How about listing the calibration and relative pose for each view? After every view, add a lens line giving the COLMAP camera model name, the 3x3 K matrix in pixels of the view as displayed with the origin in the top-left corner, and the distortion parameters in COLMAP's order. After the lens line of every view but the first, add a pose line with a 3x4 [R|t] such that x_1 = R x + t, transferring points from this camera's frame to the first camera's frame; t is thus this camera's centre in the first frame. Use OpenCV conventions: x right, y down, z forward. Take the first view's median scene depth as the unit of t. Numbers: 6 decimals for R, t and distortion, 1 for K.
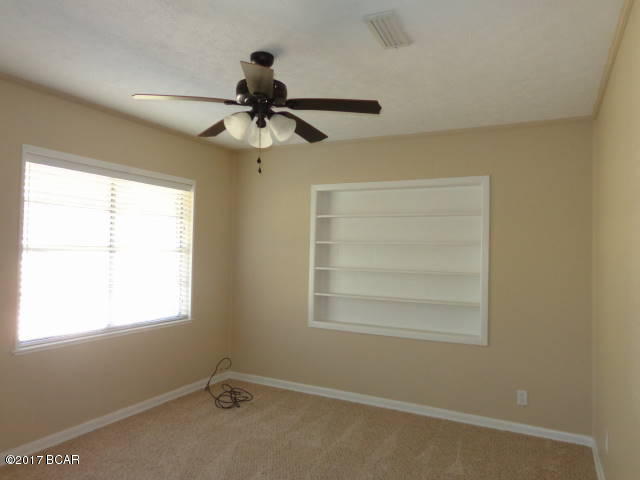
lens RADIAL K [[446.0, 0, 326.6], [0, 446.0, 240.6], [0, 0, 1]] dist [-0.006773, 0.015518]
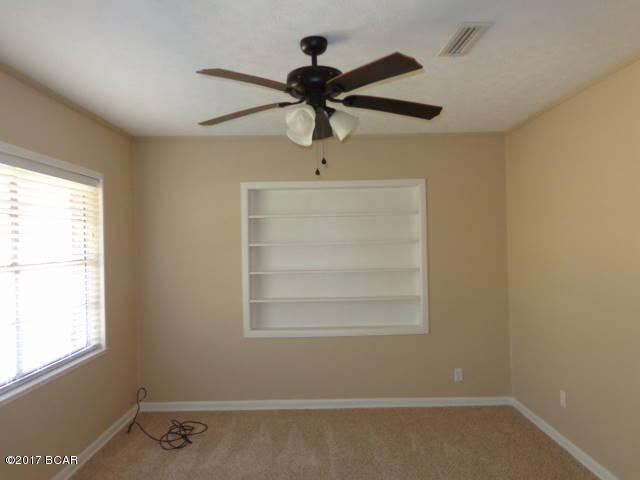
lens RADIAL K [[446.0, 0, 321.9], [0, 446.0, 241.0], [0, 0, 1]] dist [-0.006773, 0.015518]
pose [[0.891613, -0.037451, 0.451247, -0.309061], [0.028390, 0.999237, 0.026834, -0.025257], [-0.451907, -0.011114, 0.891996, 0.118290]]
